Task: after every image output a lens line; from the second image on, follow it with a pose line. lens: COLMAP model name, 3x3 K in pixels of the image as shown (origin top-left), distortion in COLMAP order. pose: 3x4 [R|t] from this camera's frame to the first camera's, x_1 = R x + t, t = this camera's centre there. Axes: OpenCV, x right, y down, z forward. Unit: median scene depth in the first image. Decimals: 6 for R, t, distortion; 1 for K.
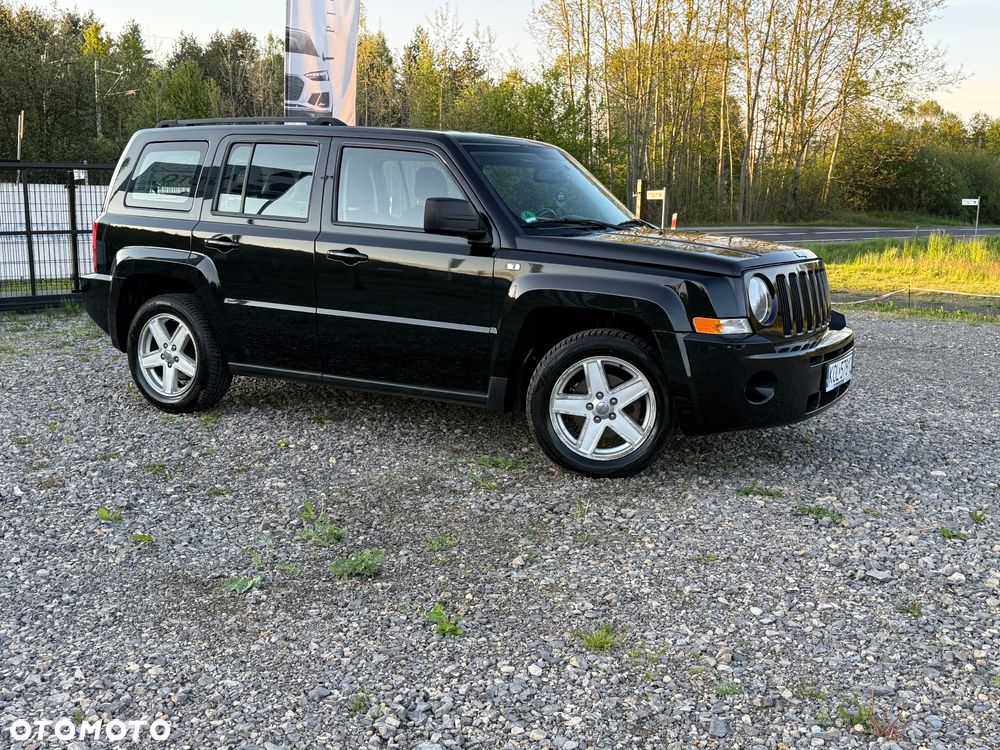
lens RADIAL K [[1062.0, 0, 518.8], [0, 1062.0, 406.4], [0, 0, 1]] dist [0.037920, 0.000000]
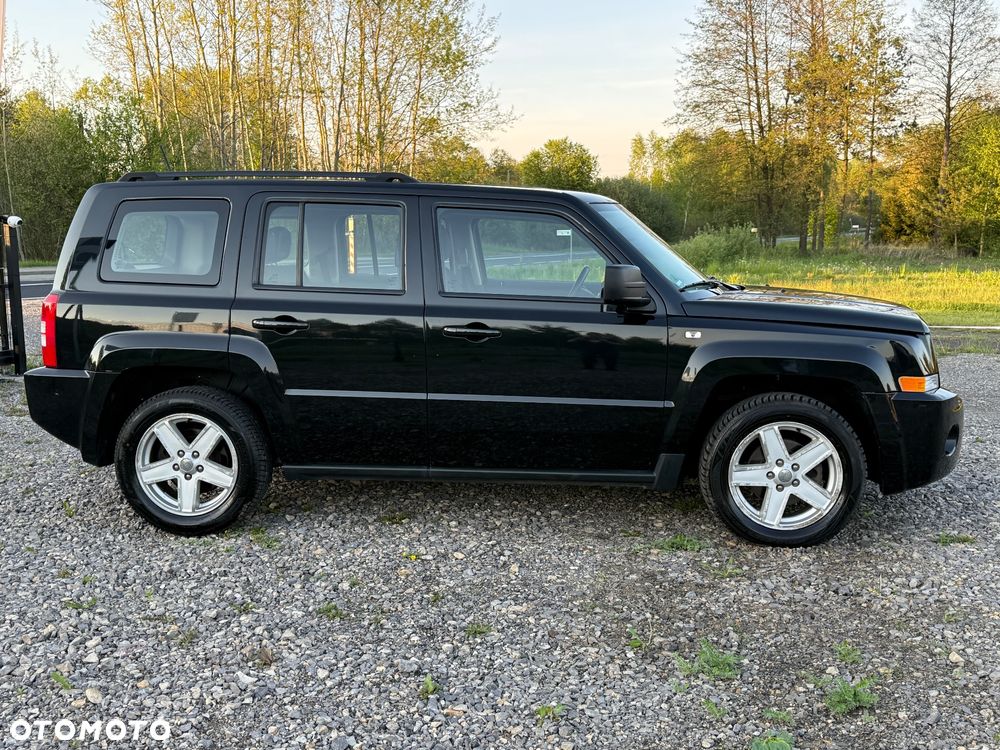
lens RADIAL K [[1062.0, 0, 528.7], [0, 1062.0, 416.3], [0, 0, 1]] dist [0.037920, 0.000000]
pose [[0.910852, -0.089623, 0.402884, -0.486674], [0.097110, 0.995272, 0.001854, -0.071453], [-0.401146, 0.037435, 0.915249, 0.193230]]
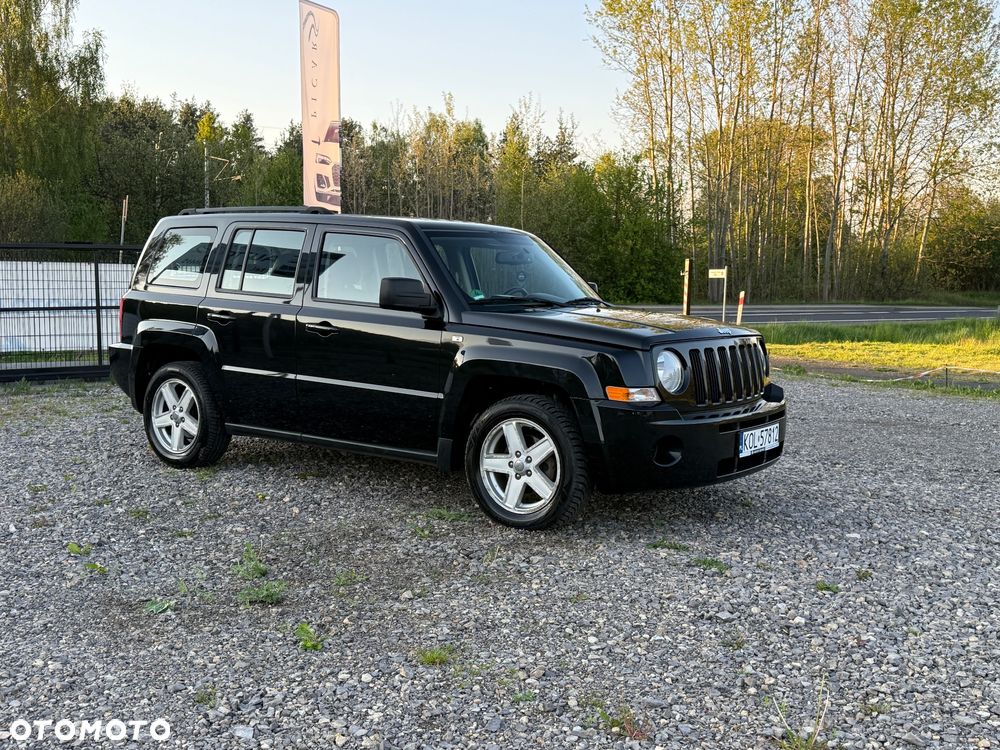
lens RADIAL K [[1062.0, 0, 521.2], [0, 1062.0, 407.1], [0, 0, 1]] dist [0.037920, 0.000000]
pose [[0.996150, 0.013730, -0.086585, 0.149772], [-0.019802, 0.997374, -0.069658, 0.015354], [0.085401, 0.071105, 0.993806, -0.091971]]
